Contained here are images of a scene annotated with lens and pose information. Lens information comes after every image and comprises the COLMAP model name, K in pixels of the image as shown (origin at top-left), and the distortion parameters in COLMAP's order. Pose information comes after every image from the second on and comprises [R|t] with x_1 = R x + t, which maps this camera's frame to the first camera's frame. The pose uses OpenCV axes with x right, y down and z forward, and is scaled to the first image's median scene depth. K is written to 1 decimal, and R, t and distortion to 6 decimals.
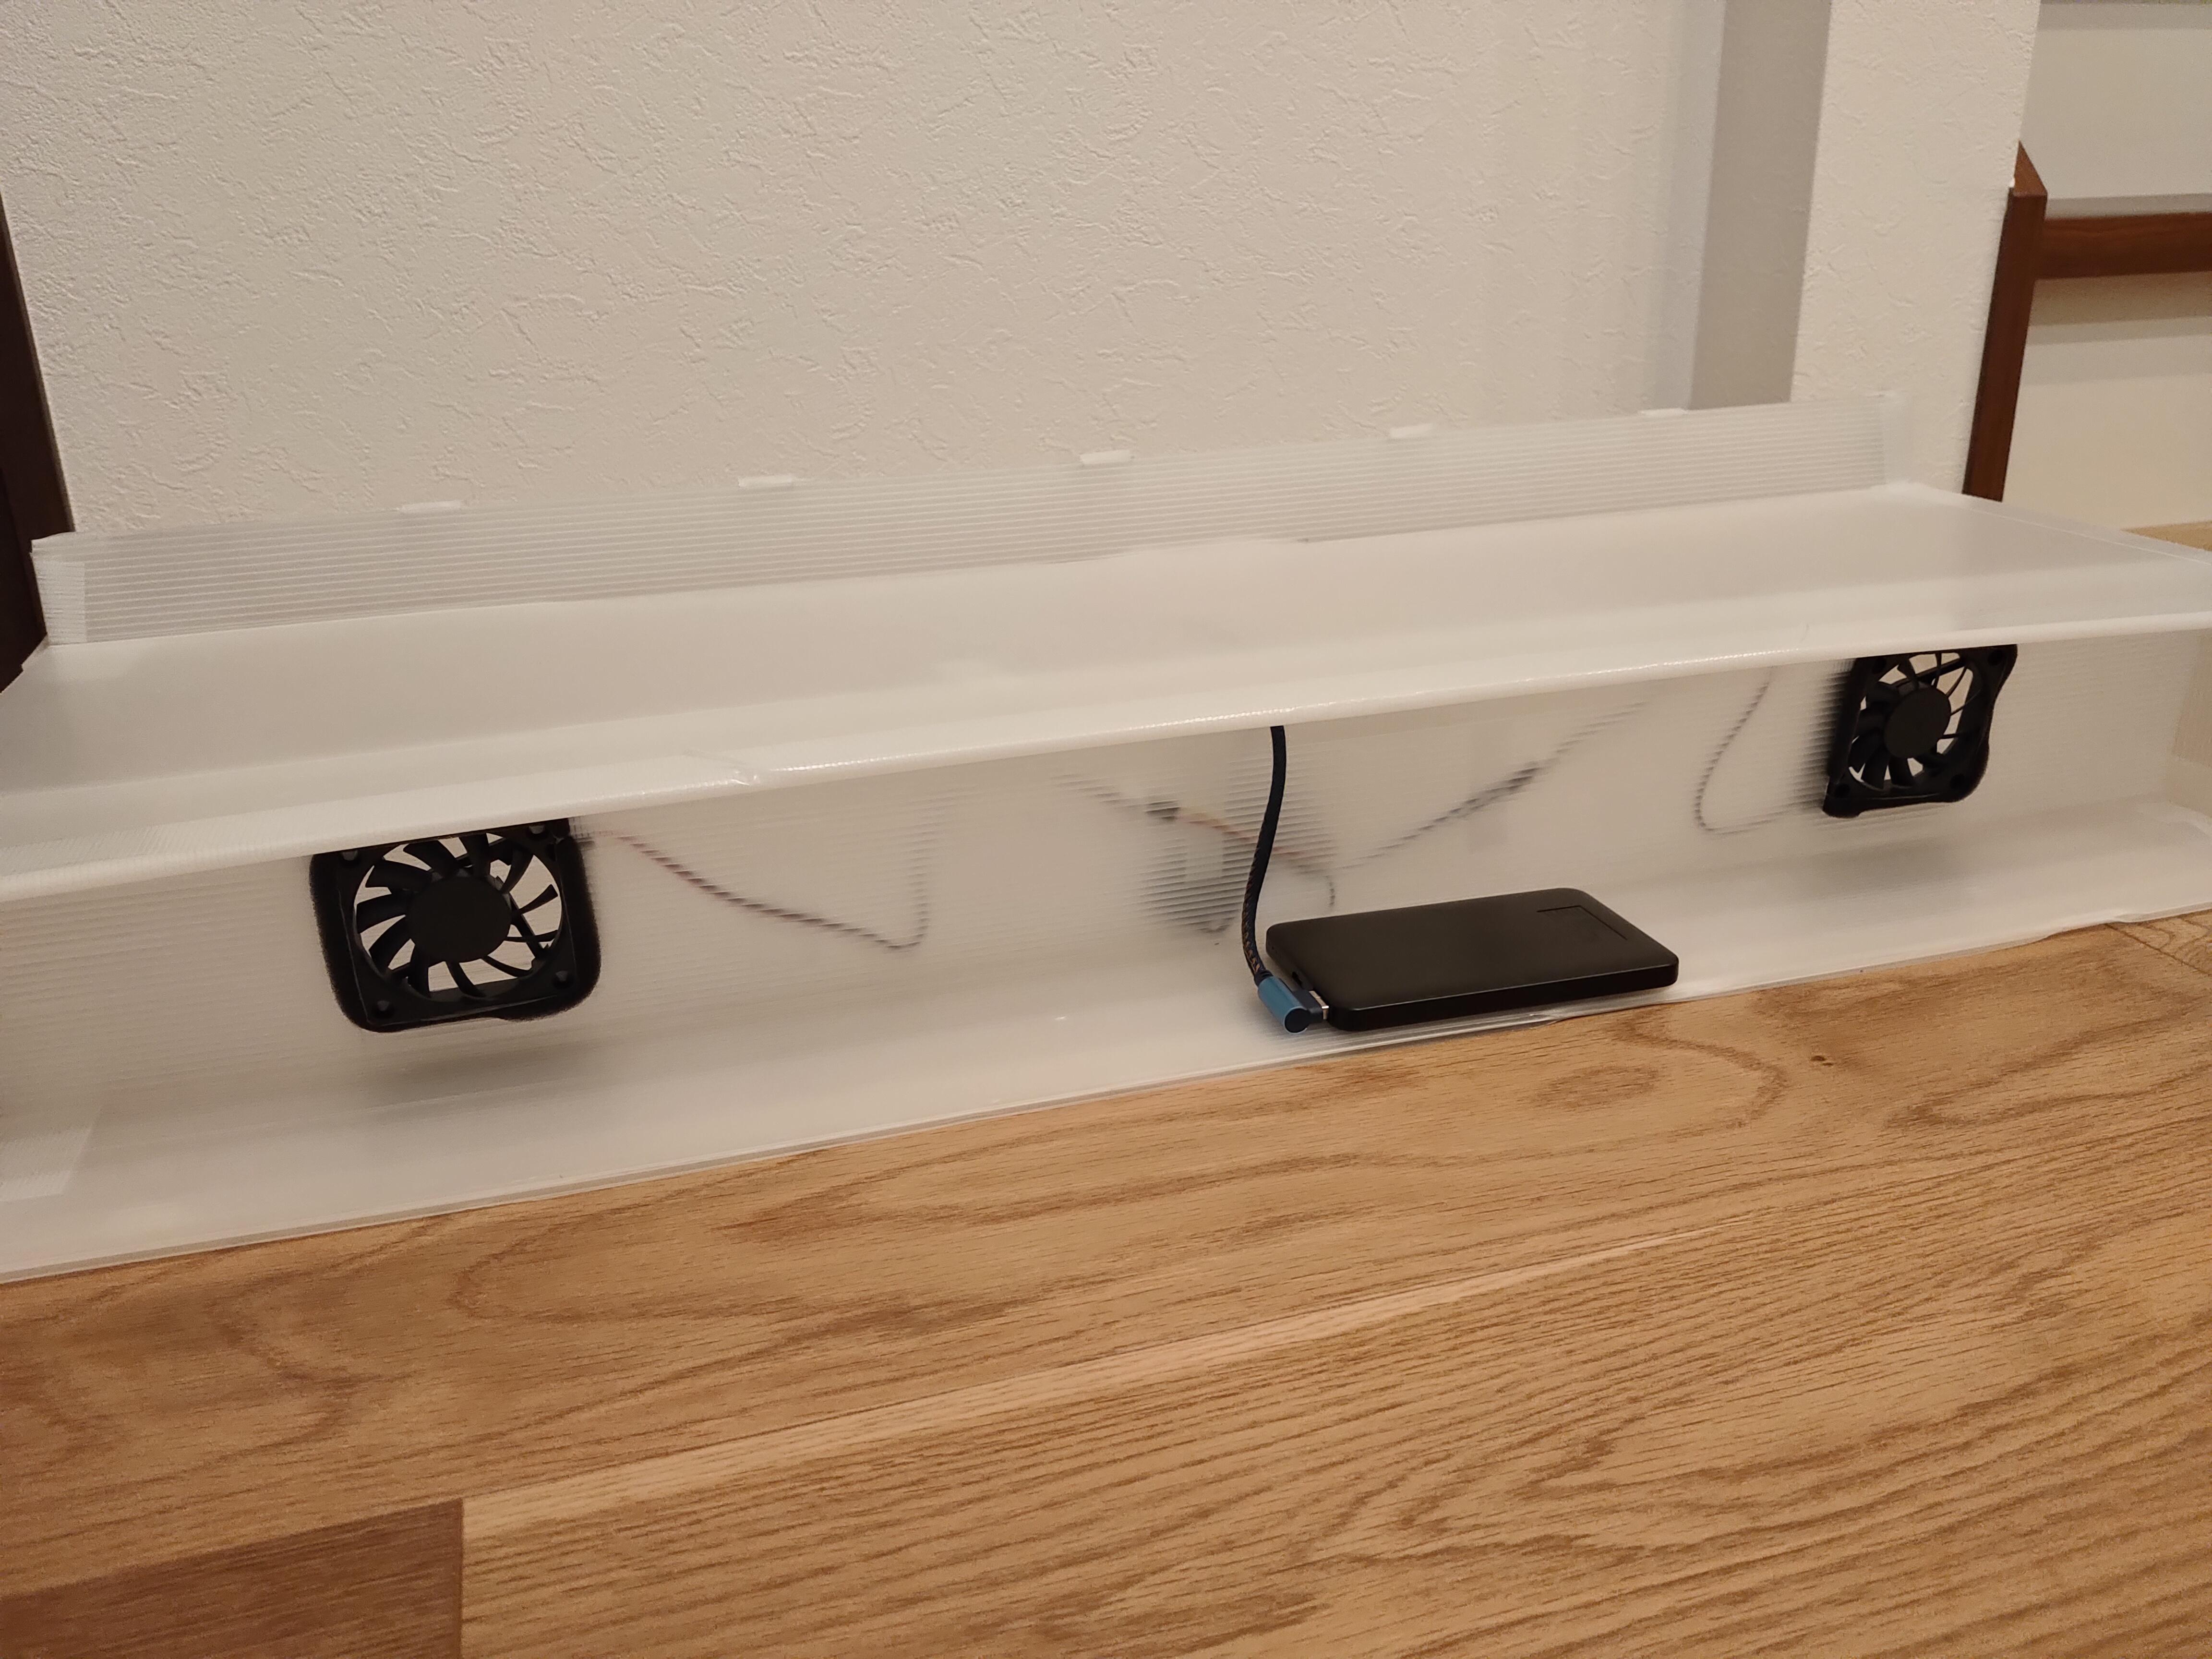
lens RADIAL K [[1762.1, 0, 1091.3], [0, 1762.1, 845.3], [0, 0, 1]] dist [-0.017732, -0.021843]
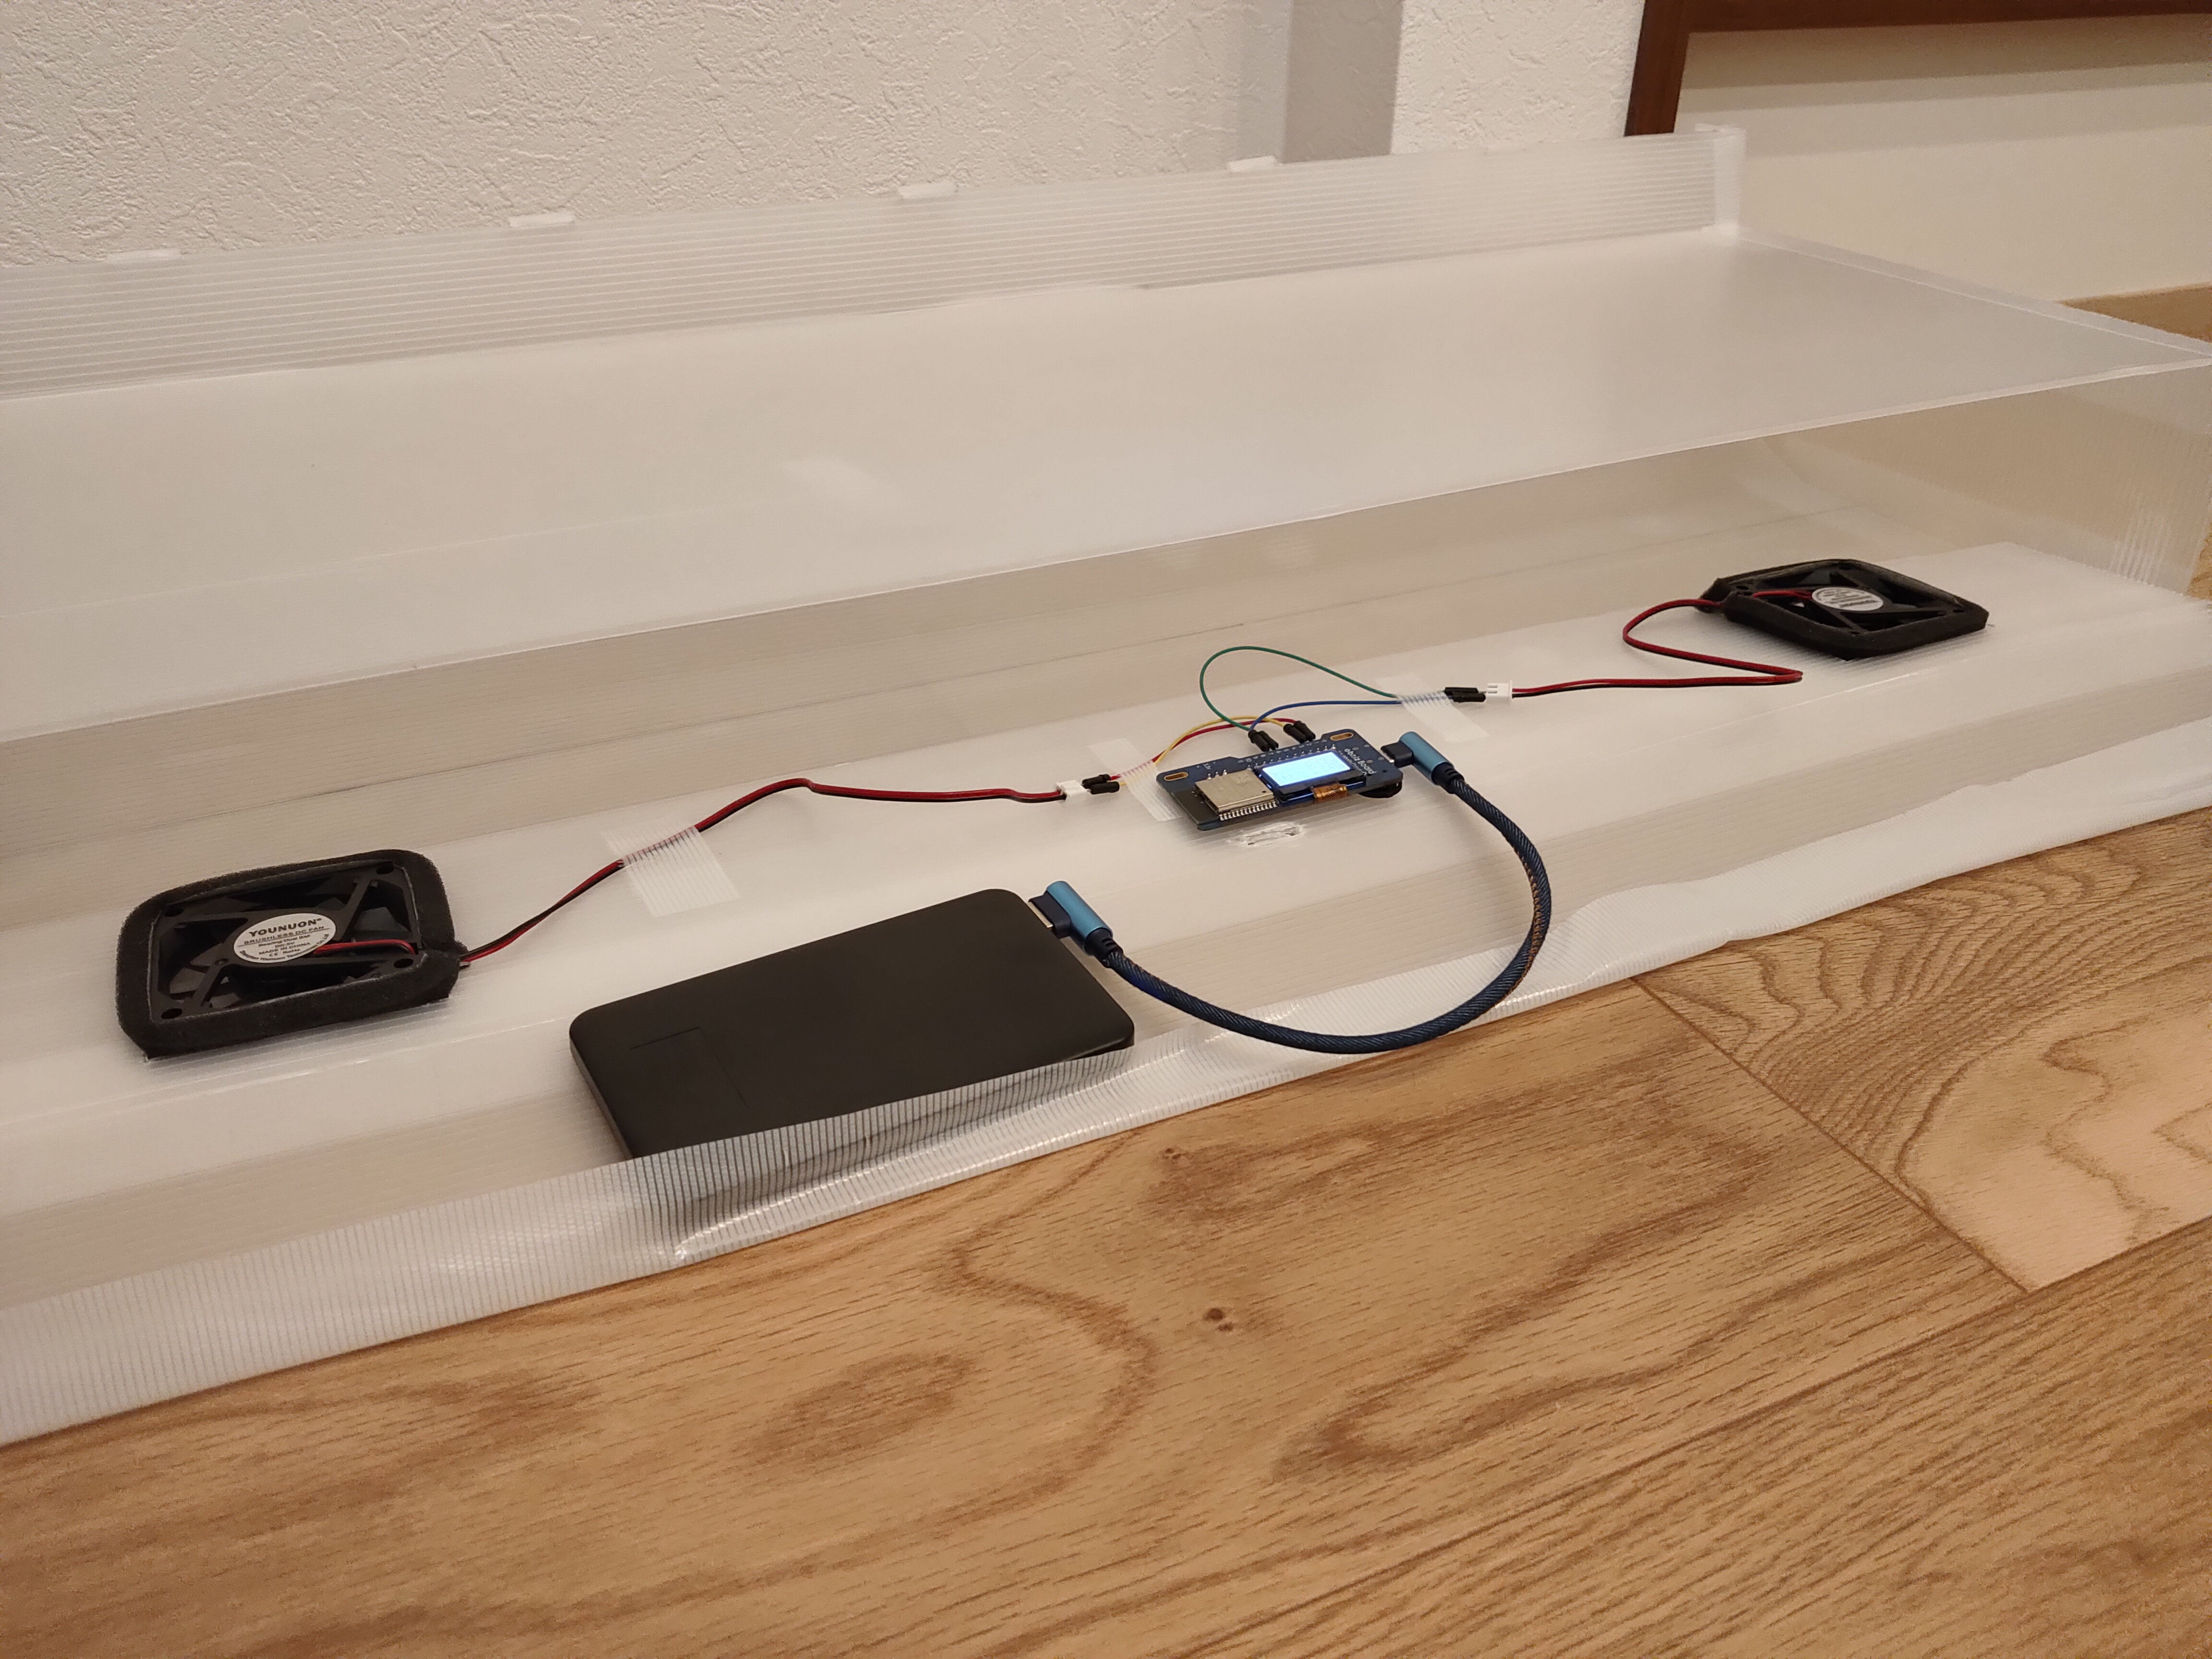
lens RADIAL K [[1762.1, 0, 1122.1], [0, 1762.1, 814.1], [0, 0, 1]] dist [-0.017732, -0.021843]
pose [[0.988383, -0.038154, 0.147115, 0.174802], [0.017462, 0.990074, 0.139460, -0.098649], [-0.150976, -0.135271, 0.979238, 0.227014]]
